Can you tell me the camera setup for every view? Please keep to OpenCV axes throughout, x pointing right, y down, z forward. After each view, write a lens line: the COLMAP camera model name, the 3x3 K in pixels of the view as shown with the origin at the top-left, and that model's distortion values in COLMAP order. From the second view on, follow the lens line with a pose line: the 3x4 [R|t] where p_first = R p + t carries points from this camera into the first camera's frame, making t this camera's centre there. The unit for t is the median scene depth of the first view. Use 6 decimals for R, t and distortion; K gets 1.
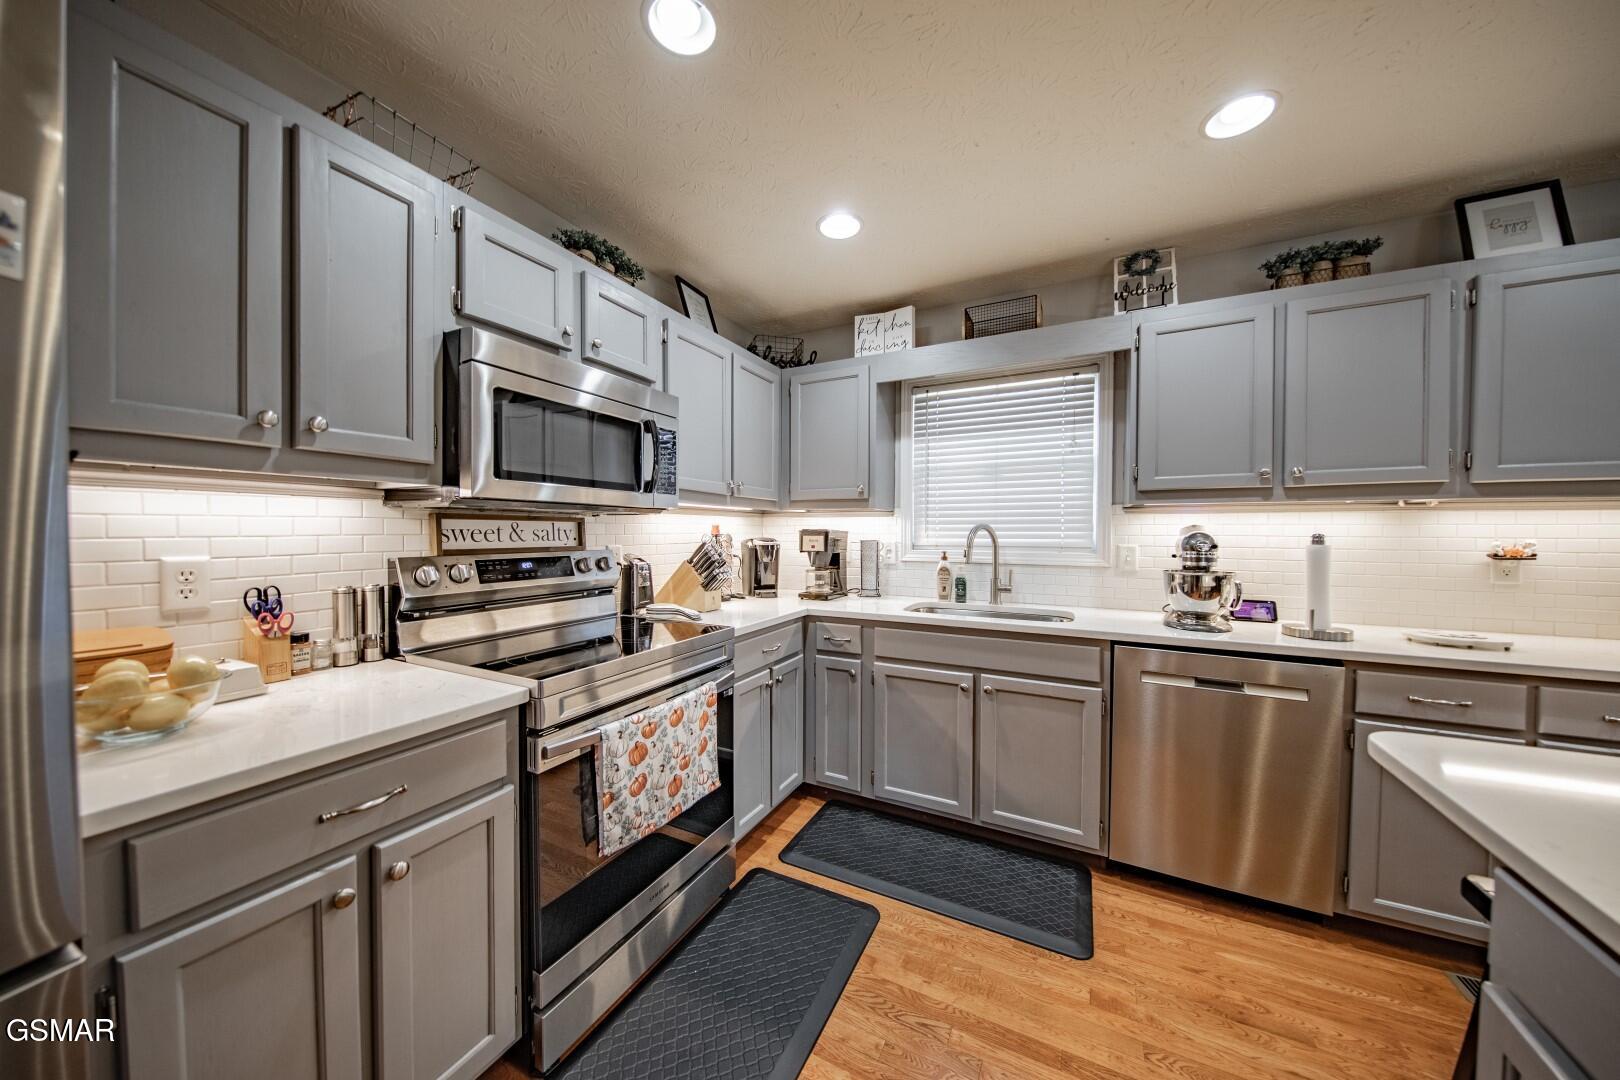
lens RADIAL K [[524.8, 0, 808.0], [0, 524.8, 541.8], [0, 0, 1]] dist [0.001128, -0.003665]
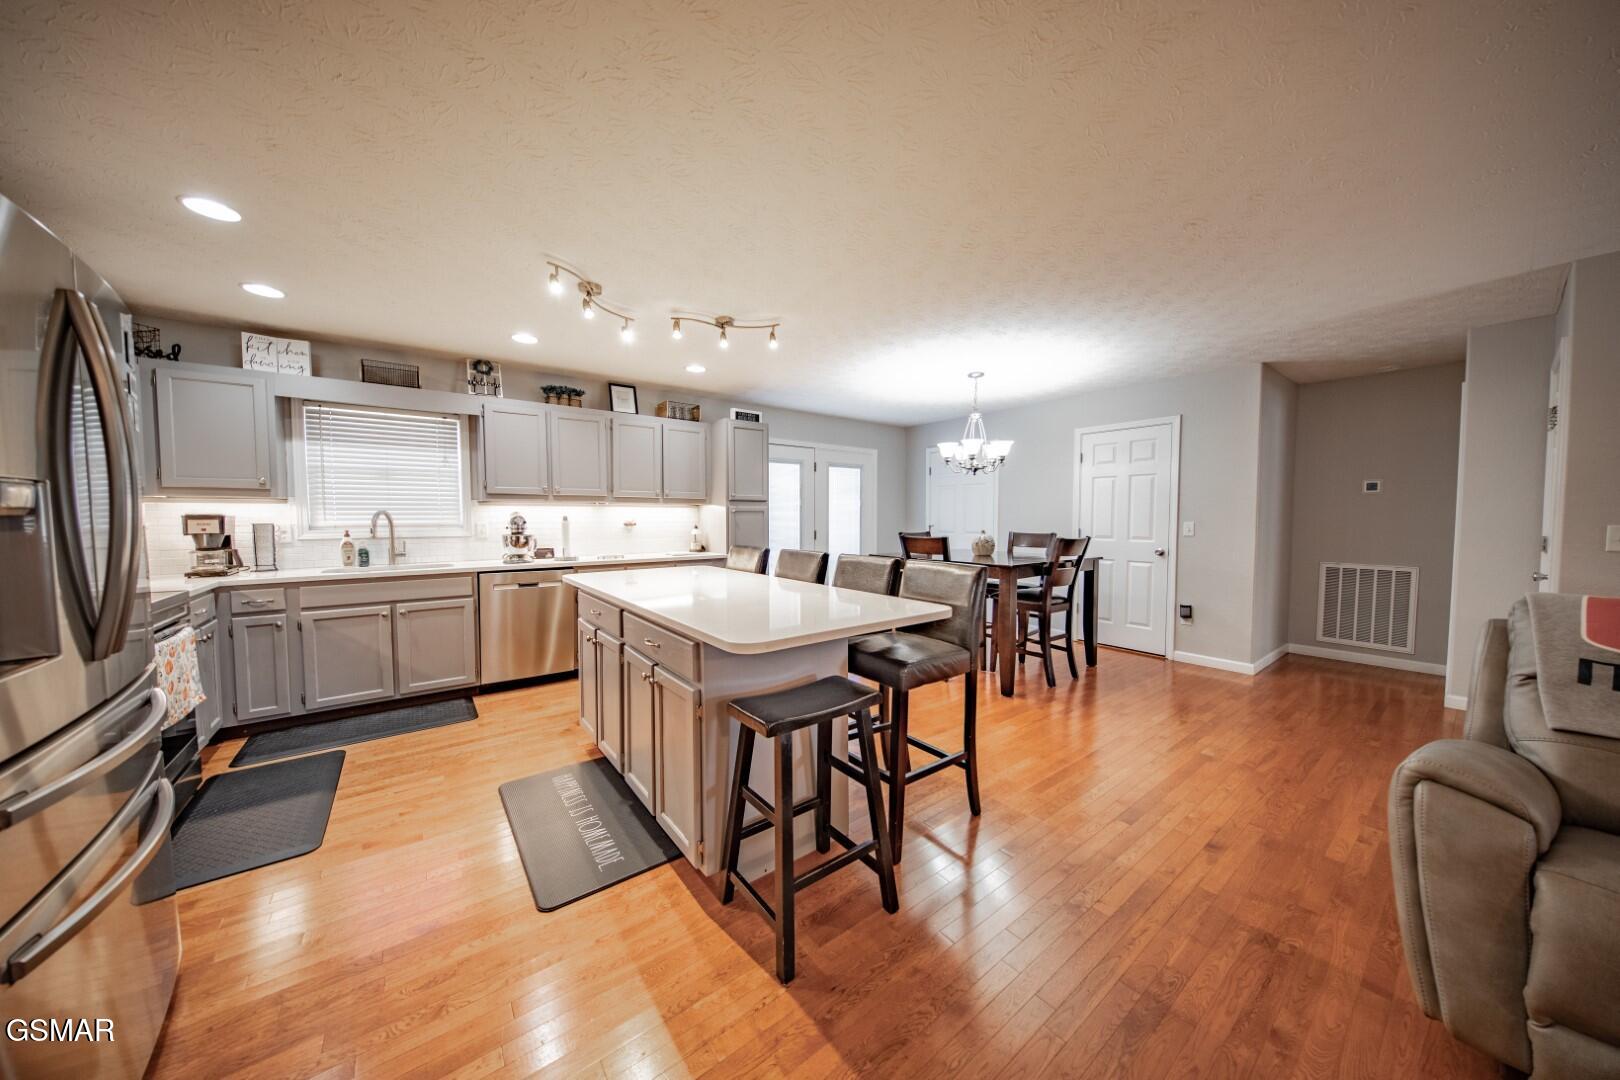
lens RADIAL K [[524.8, 0, 808.0], [0, 524.8, 541.8], [0, 0, 1]] dist [0.001128, -0.003665]
pose [[0.432266, -0.047867, 0.900475, -0.512107], [0.019887, 0.998853, 0.043550, 0.014096], [-0.901527, -0.000918, 0.432722, -0.757437]]
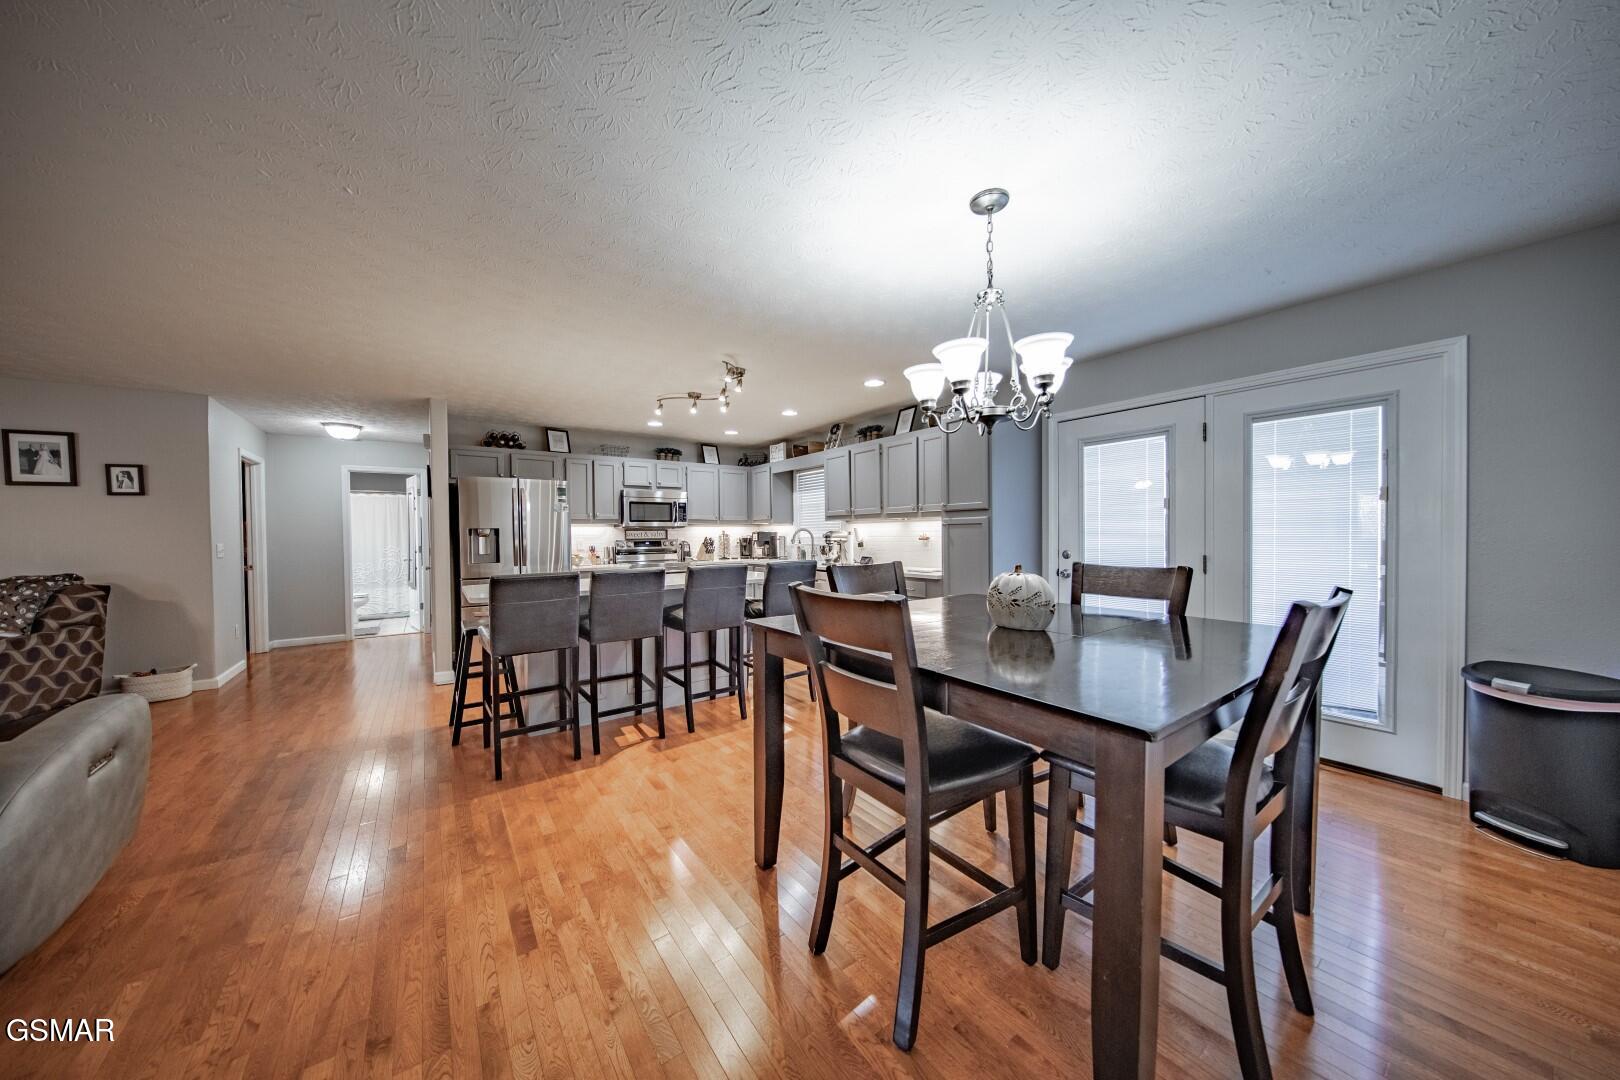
lens RADIAL K [[524.8, 0, 808.0], [0, 524.8, 541.8], [0, 0, 1]] dist [0.001128, -0.003665]
pose [[0.890364, -0.004617, -0.455227, 1.631800], [0.003837, 0.999989, -0.002639, 0.038295], [0.455234, 0.000603, 0.890372, -1.338057]]
